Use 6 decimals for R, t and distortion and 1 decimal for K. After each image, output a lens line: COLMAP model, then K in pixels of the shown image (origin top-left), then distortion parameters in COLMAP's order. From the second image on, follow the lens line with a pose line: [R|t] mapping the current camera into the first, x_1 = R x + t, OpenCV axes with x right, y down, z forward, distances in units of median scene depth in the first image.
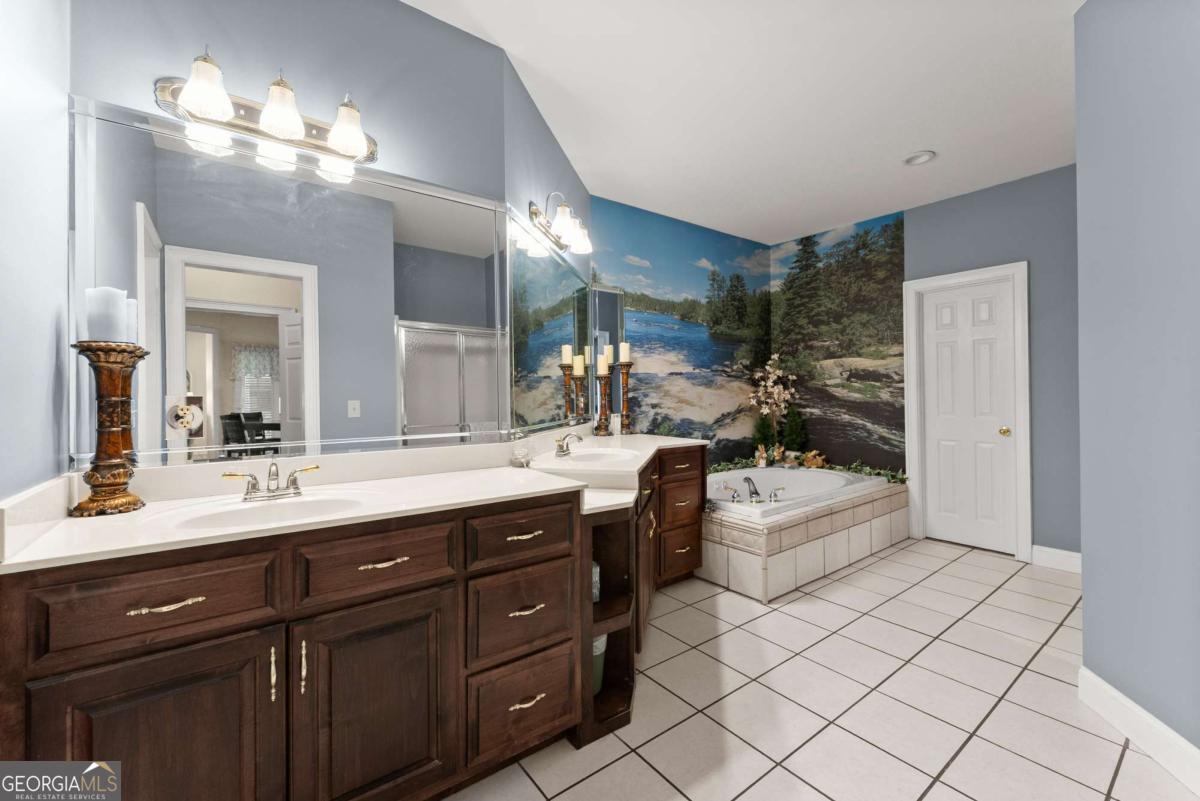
lens RADIAL K [[489.5, 0, 599.8], [0, 489.5, 386.3], [0, 0, 1]] dist [-0.000351, -0.000149]
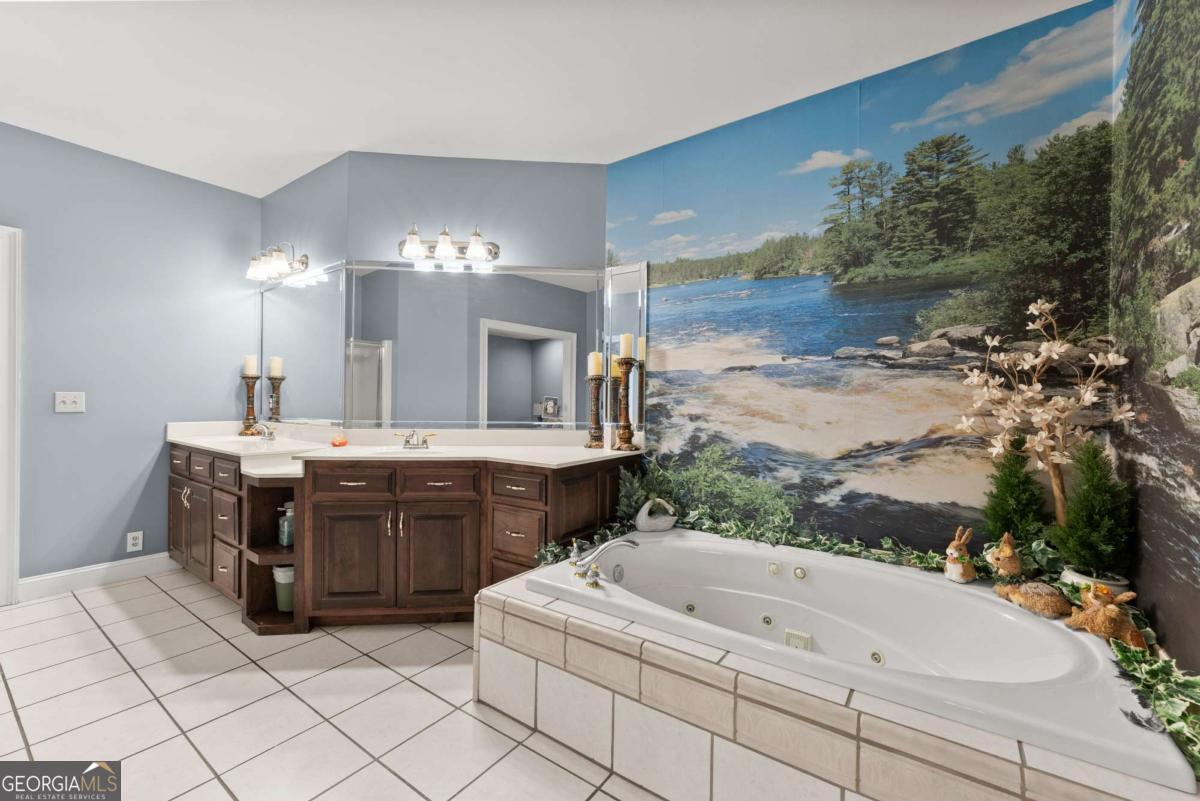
lens RADIAL K [[491.0, 0, 600.0], [0, 491.0, 401.4], [0, 0, 1]] dist [0.000537, 0.000059]
pose [[0.300002, 0.013832, -0.953838, 0.693766], [0.000241, 0.999894, 0.014575, 0.006915], [0.953939, -0.004603, 0.299966, 0.633790]]
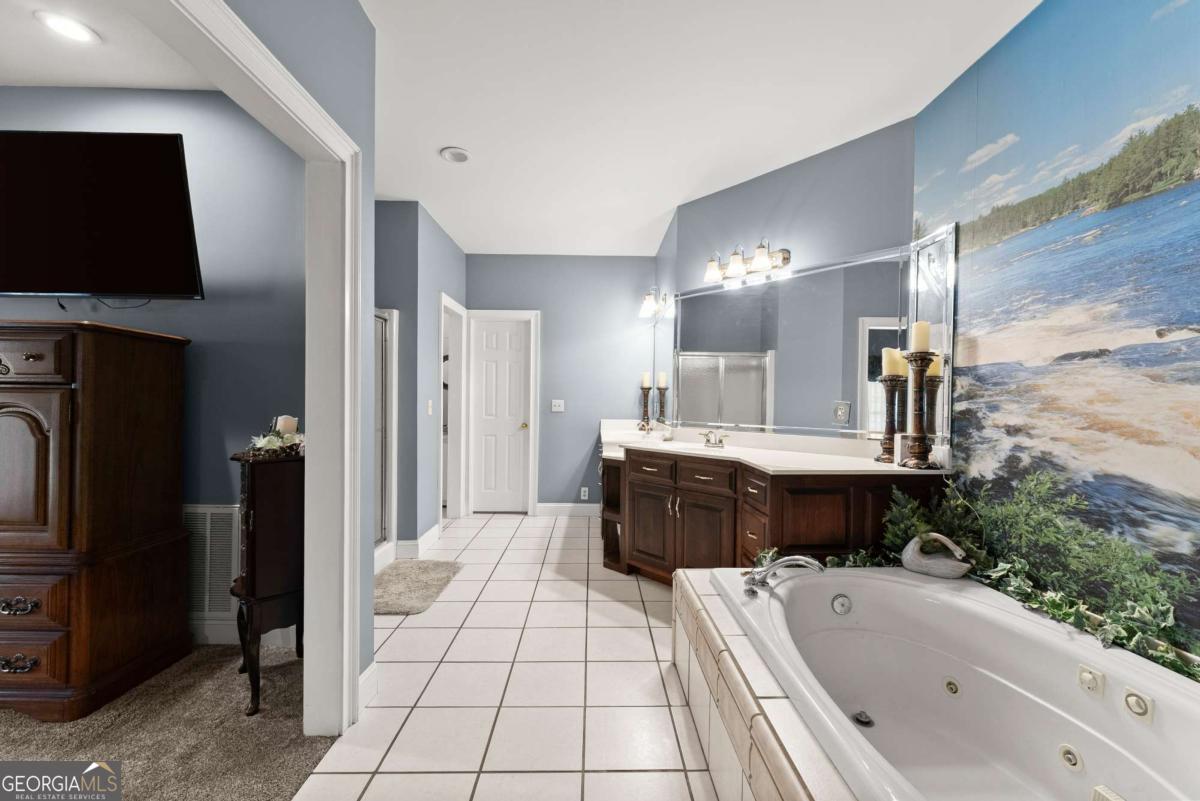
lens RADIAL K [[483.3, 0, 601.9], [0, 483.3, 403.9], [0, 0, 1]] dist [-0.003260, 0.000069]
pose [[-0.586734, 0.006046, -0.809757, 0.692741], [0.005556, 0.999979, 0.003440, 0.009947], [0.809761, -0.002480, -0.586755, 0.904404]]
